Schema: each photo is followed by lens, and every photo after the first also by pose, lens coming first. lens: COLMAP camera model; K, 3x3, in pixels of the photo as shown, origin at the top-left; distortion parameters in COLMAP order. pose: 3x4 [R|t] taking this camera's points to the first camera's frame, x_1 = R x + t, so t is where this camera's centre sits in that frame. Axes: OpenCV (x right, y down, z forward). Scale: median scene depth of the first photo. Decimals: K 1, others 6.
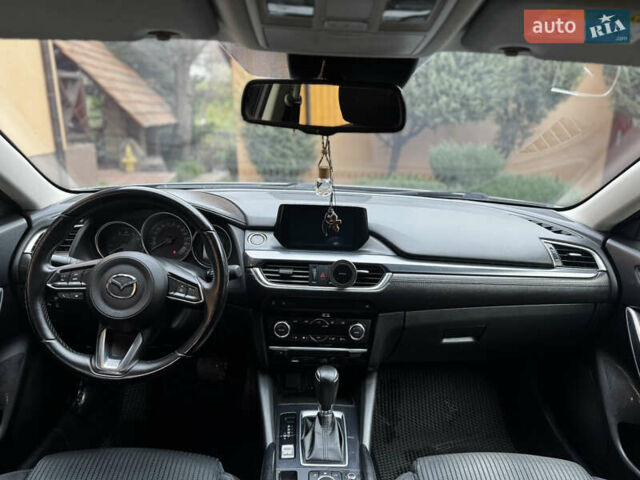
lens RADIAL K [[453.7, 0, 320.0], [0, 453.7, 240.0], [0, 0, 1]] dist [0.048922, -0.062040]
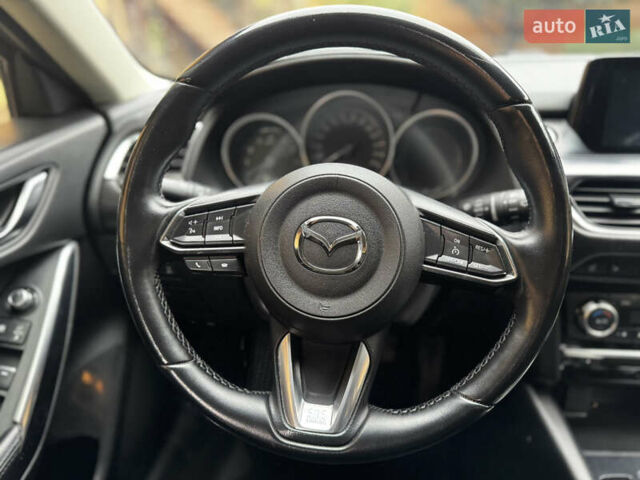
lens RADIAL K [[462.0, 0, 317.9], [0, 462.0, 238.8], [0, 0, 1]] dist [0.002305, -0.005307]
pose [[0.990610, -0.014490, -0.135949, -0.373085], [0.034303, 0.988902, 0.144553, 0.032653], [0.132346, -0.147859, 0.980113, 0.561063]]
